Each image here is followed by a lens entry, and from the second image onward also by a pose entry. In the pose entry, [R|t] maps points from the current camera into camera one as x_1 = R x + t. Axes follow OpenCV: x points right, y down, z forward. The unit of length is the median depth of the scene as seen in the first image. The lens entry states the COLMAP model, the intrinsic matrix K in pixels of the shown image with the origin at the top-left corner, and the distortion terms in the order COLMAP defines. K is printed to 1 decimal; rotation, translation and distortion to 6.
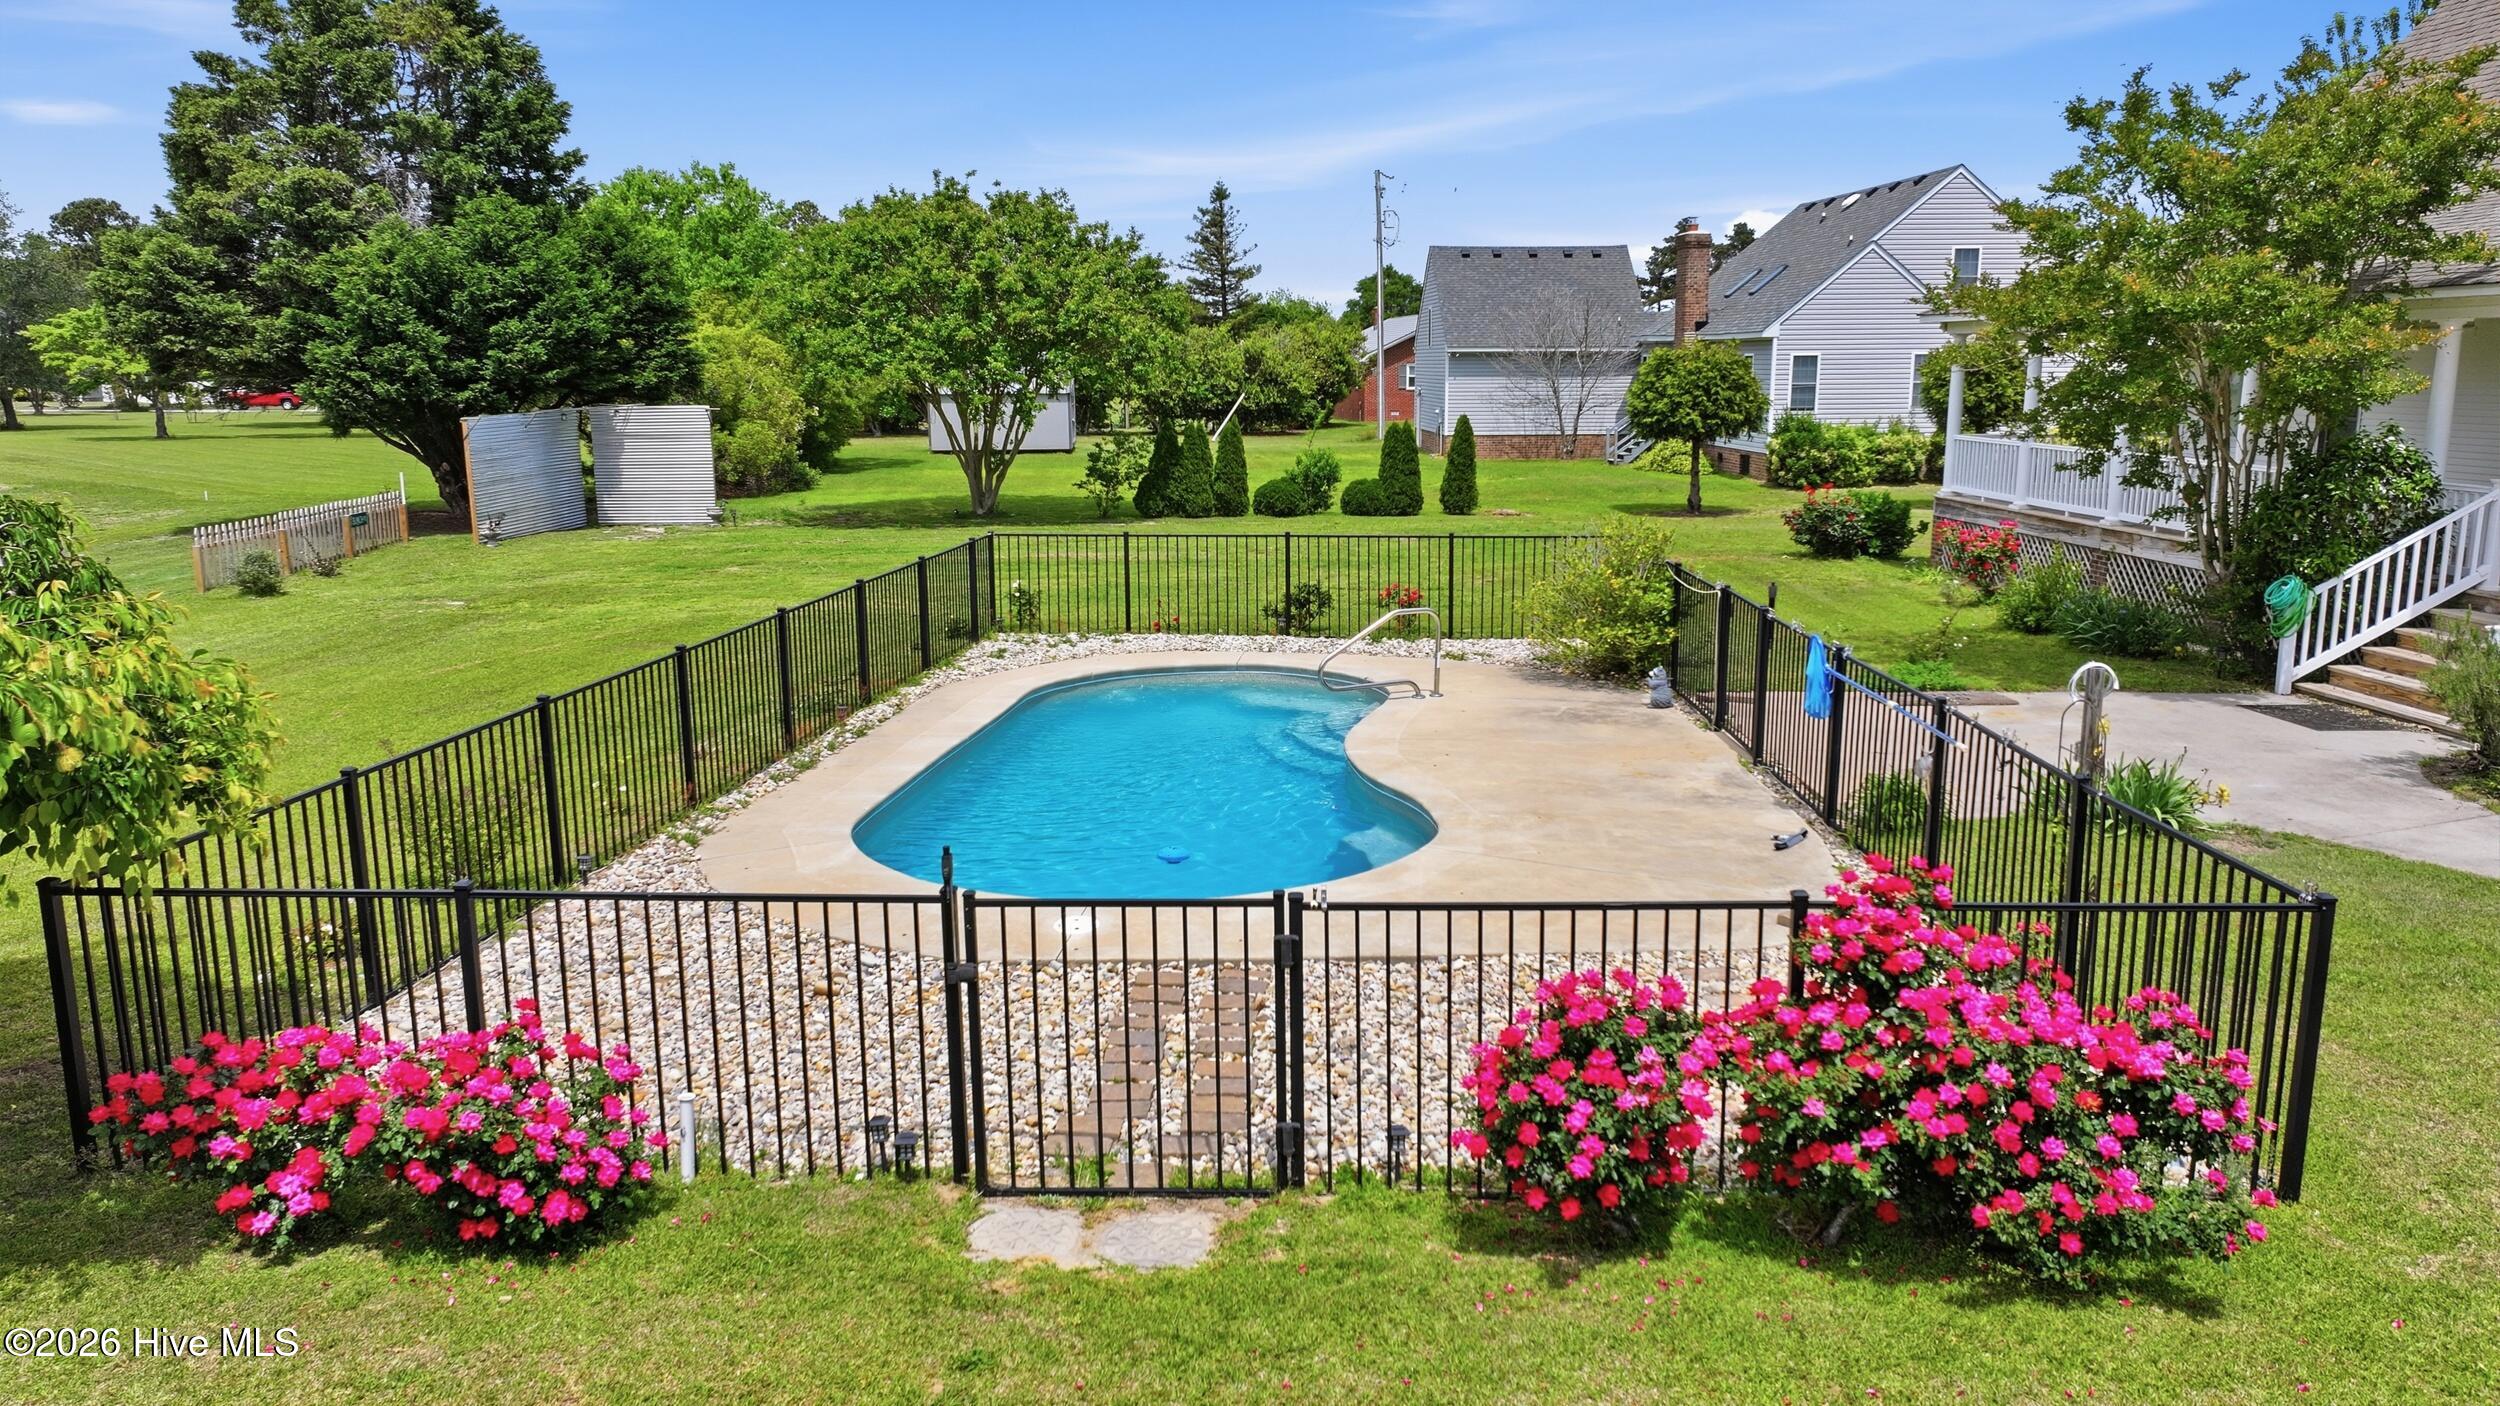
lens RADIAL K [[1747.4, 0, 1261.4], [0, 1747.4, 706.3], [0, 0, 1]] dist [-0.007962, 0.028006]
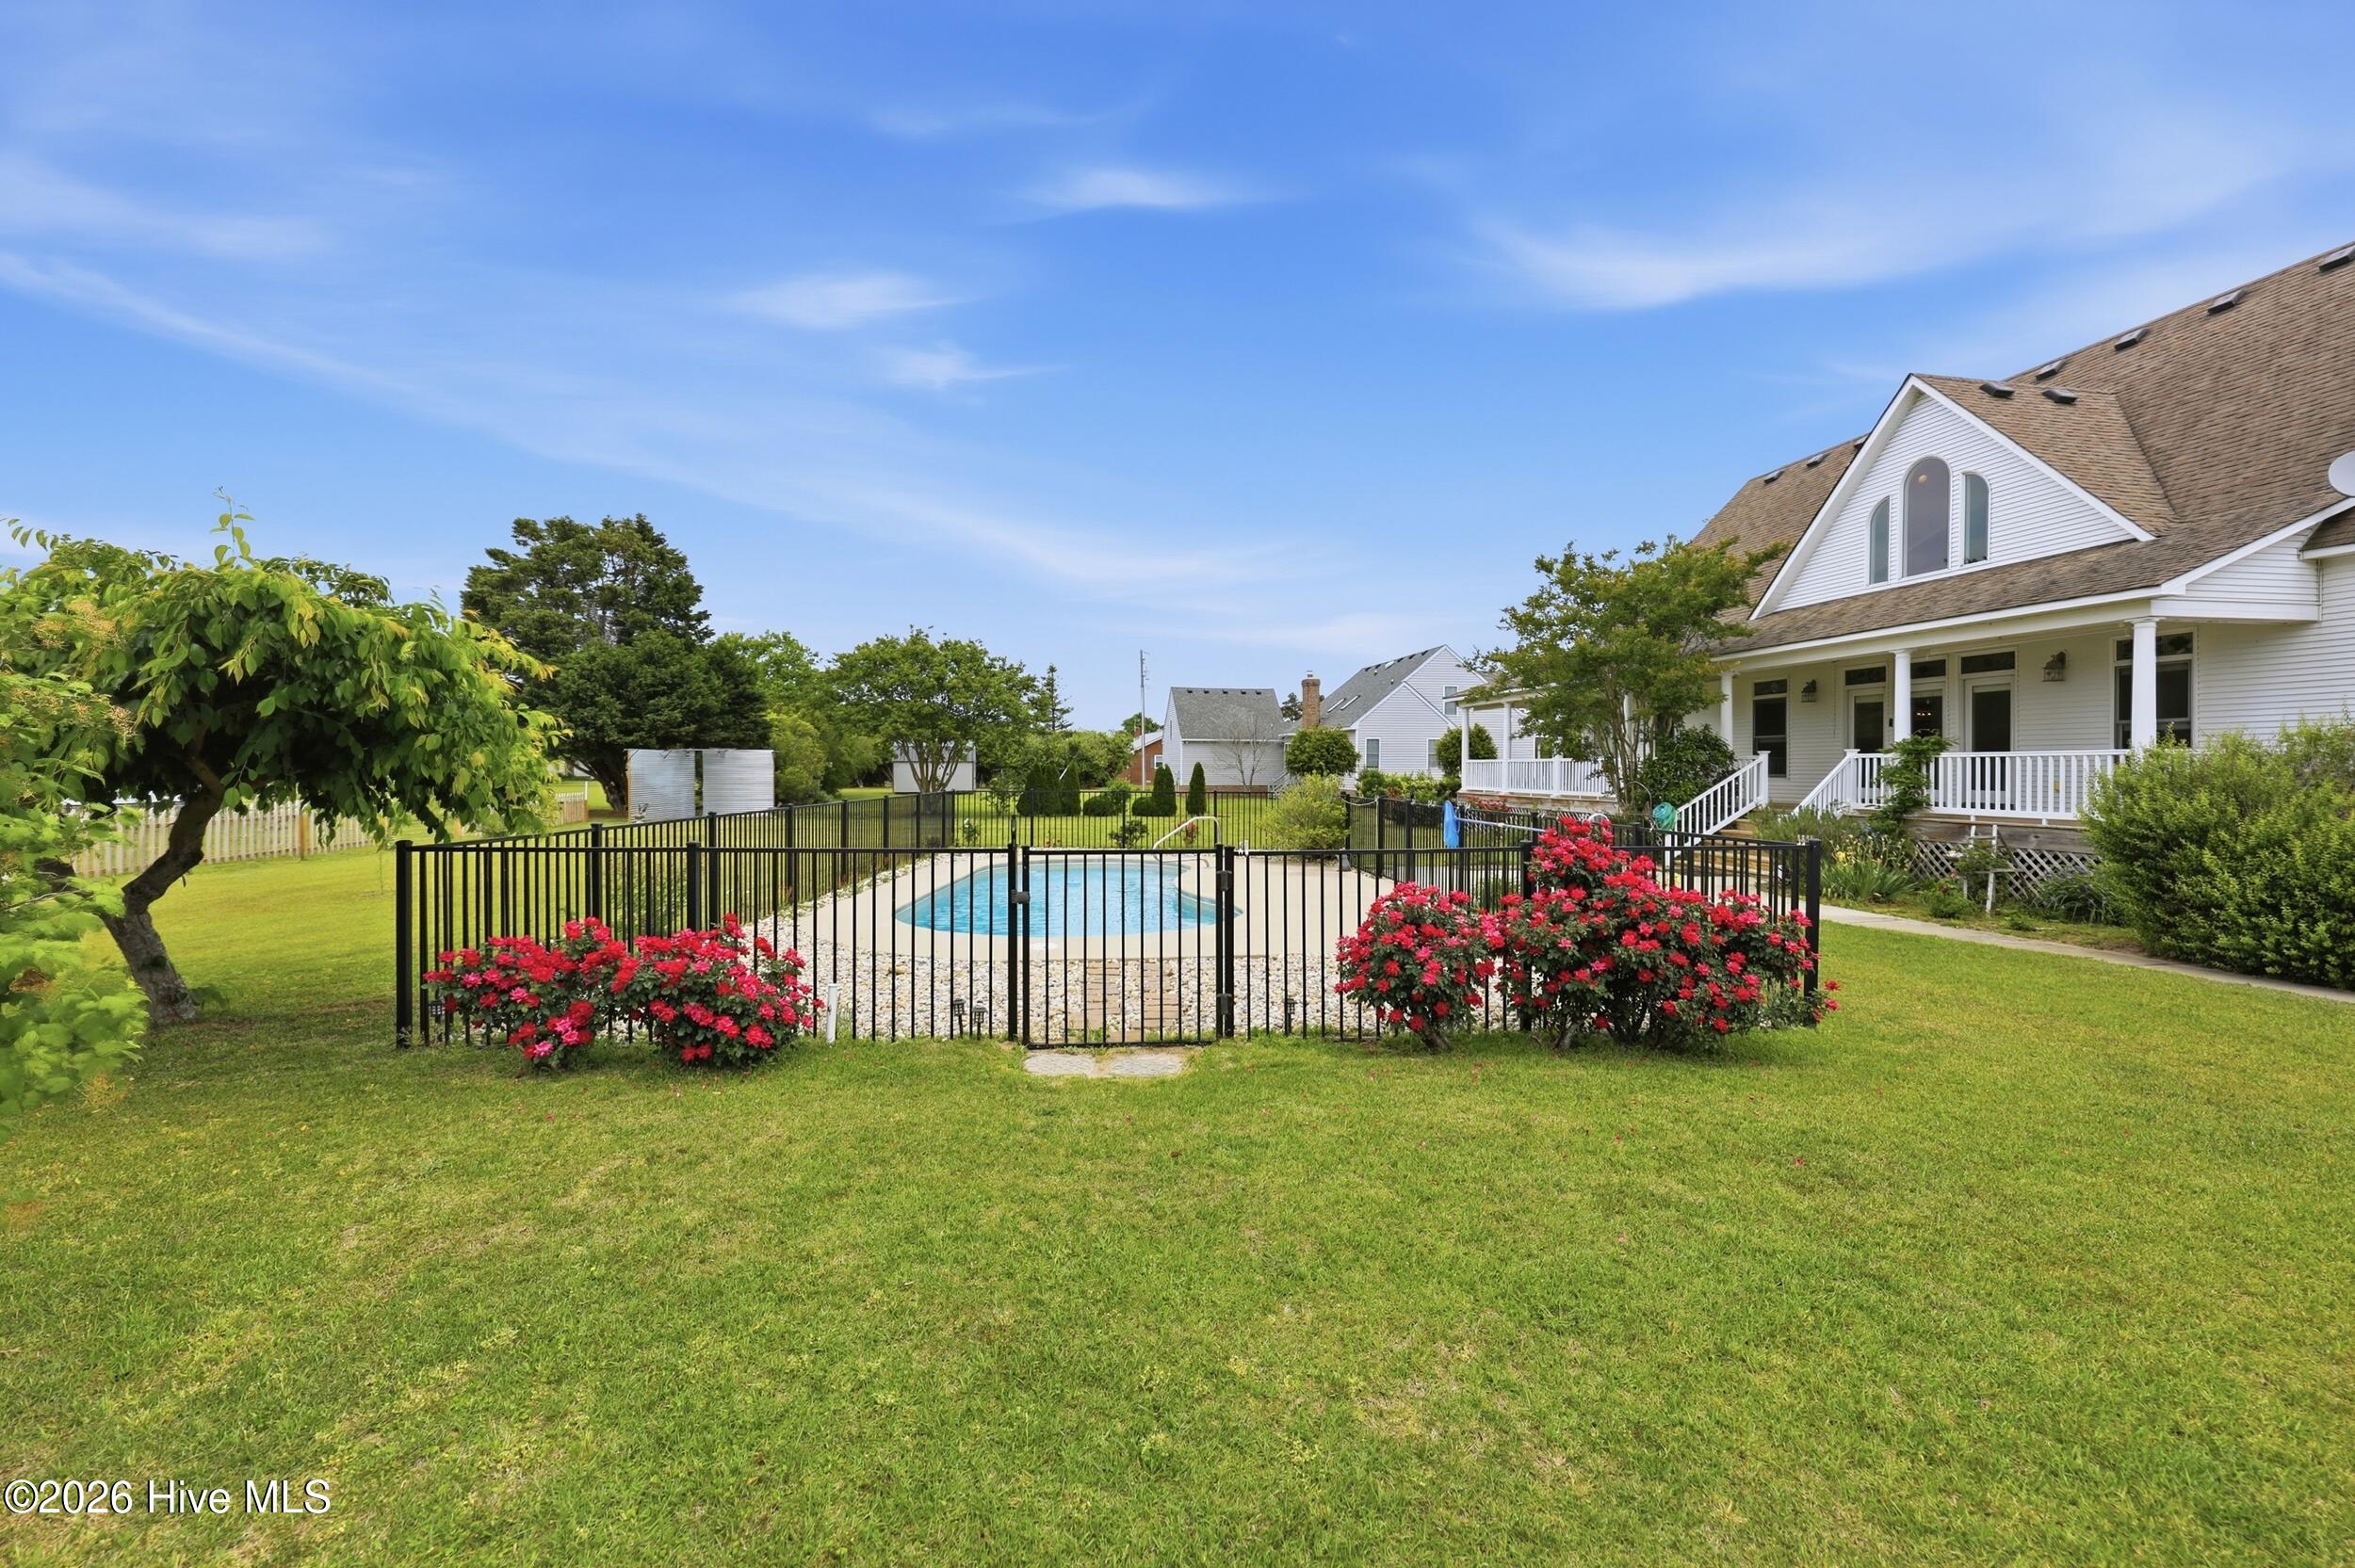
lens RADIAL K [[955.2, 0, 1174.3], [0, 955.2, 784.5], [0, 0, 1]] dist [-0.001309, -0.000196]
pose [[0.993760, 0.008978, 0.111174, -0.042056], [0.010875, 0.984206, -0.176693, 0.066829], [-0.111004, 0.176799, 0.977967, 0.039062]]
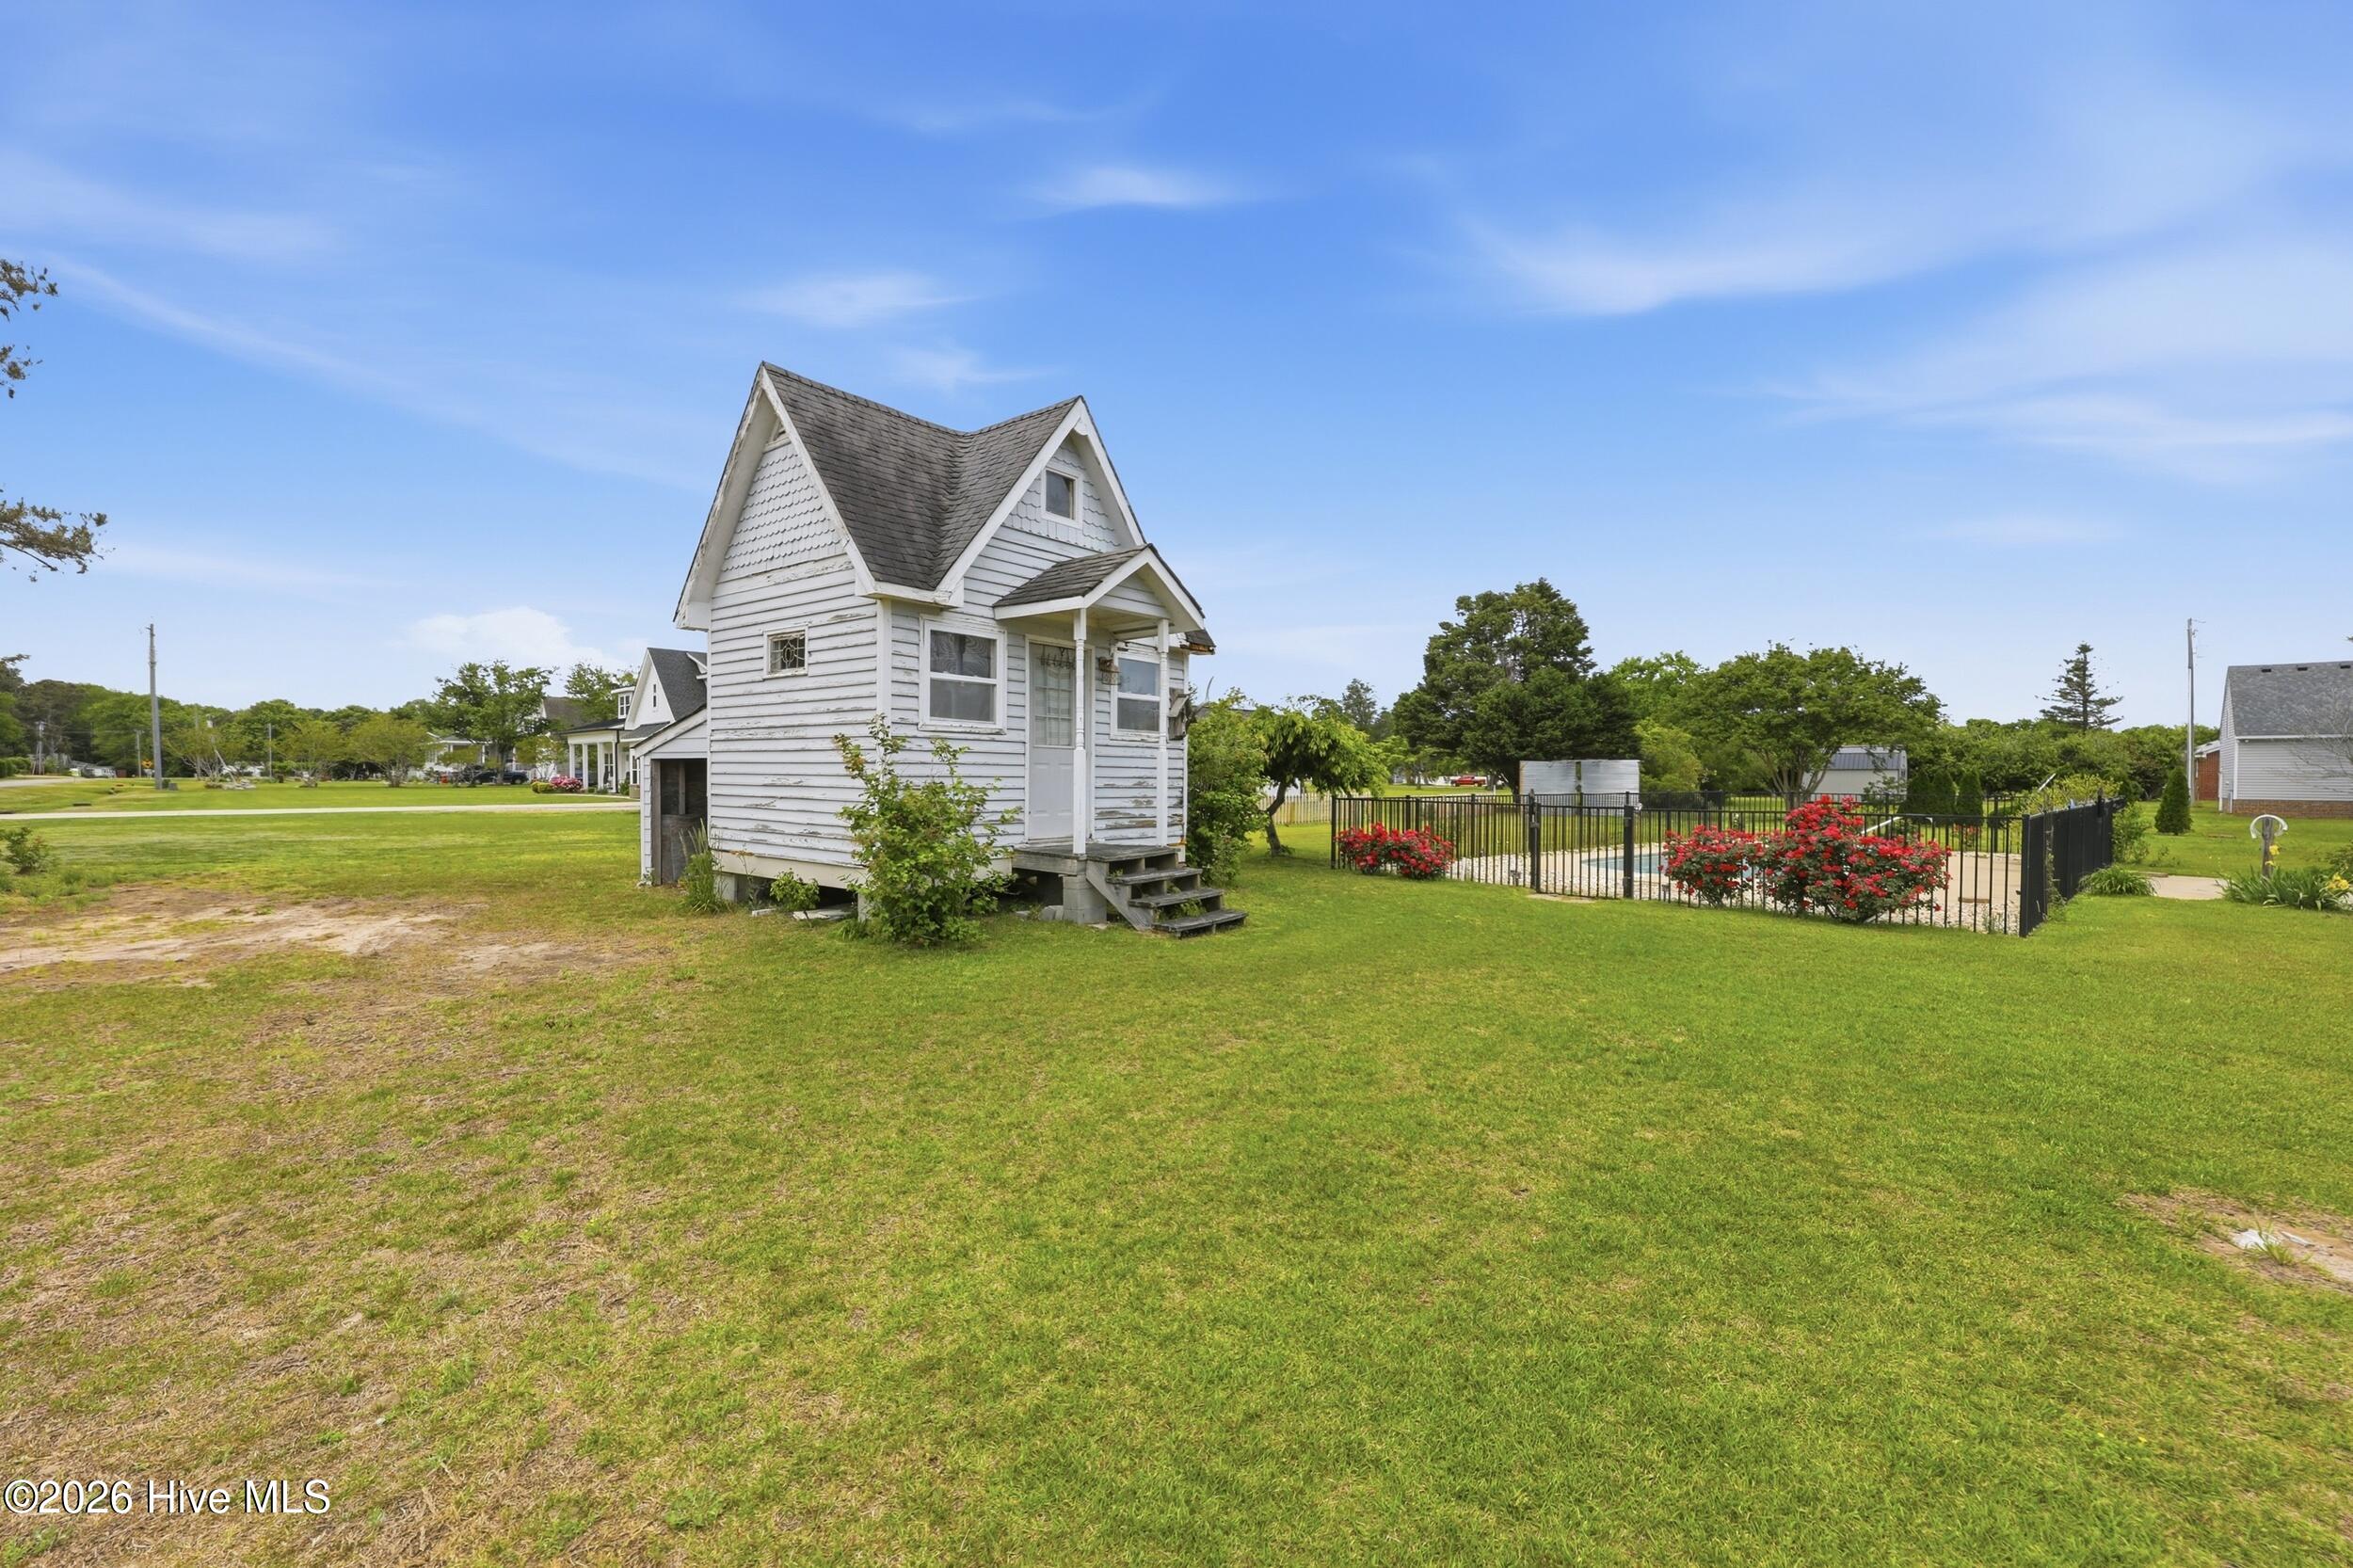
lens RADIAL K [[954.5, 0, 1173.3], [0, 954.5, 784.5], [0, 0, 1]] dist [-0.001309, -0.000196]
pose [[0.683788, 0.017588, -0.729469, 0.245980], [-0.150043, 0.981735, -0.116977, 0.133490], [0.714087, 0.189439, 0.673938, -0.285101]]
